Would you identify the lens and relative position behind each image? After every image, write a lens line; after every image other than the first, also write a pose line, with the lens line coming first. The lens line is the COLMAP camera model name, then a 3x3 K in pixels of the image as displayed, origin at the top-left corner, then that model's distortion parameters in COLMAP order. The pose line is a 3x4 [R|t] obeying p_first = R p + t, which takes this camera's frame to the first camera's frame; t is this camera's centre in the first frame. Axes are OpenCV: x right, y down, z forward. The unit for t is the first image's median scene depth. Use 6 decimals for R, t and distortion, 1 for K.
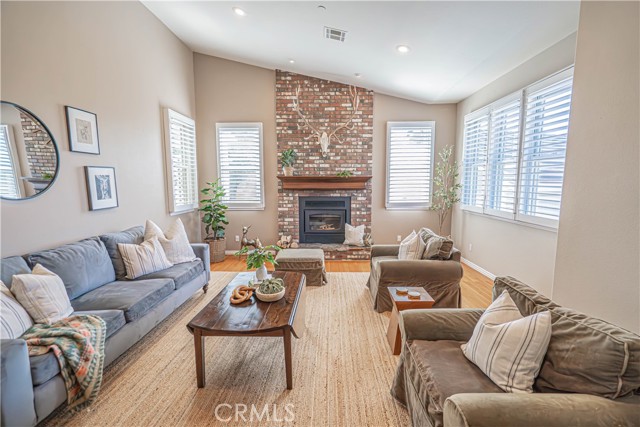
lens RADIAL K [[289.4, 0, 325.1], [0, 289.4, 214.9], [0, 0, 1]] dist [-0.008893, 0.003444]
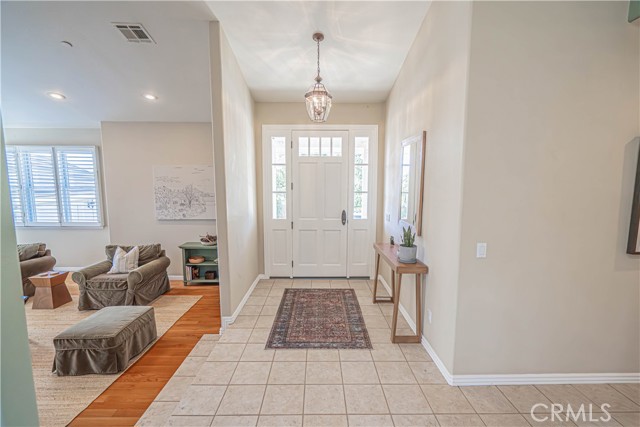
lens RADIAL K [[289.4, 0, 323.2], [0, 289.4, 216.0], [0, 0, 1]] dist [-0.008893, 0.003444]
pose [[-0.035621, -0.111878, 0.993083, -0.664851], [0.109656, 0.987276, 0.115157, -0.042483], [-0.993331, 0.113000, -0.022899, -0.290148]]
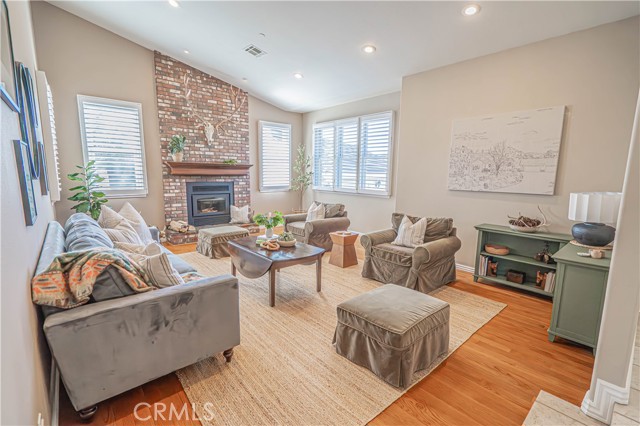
lens RADIAL K [[289.4, 0, 321.3], [0, 289.4, 216.3], [0, 0, 1]] dist [-0.008893, 0.003444]
pose [[0.737128, -0.088185, 0.669974, -0.450084], [0.060603, 0.996080, 0.064431, 0.021839], [-0.673030, -0.006892, 0.739583, -0.093906]]
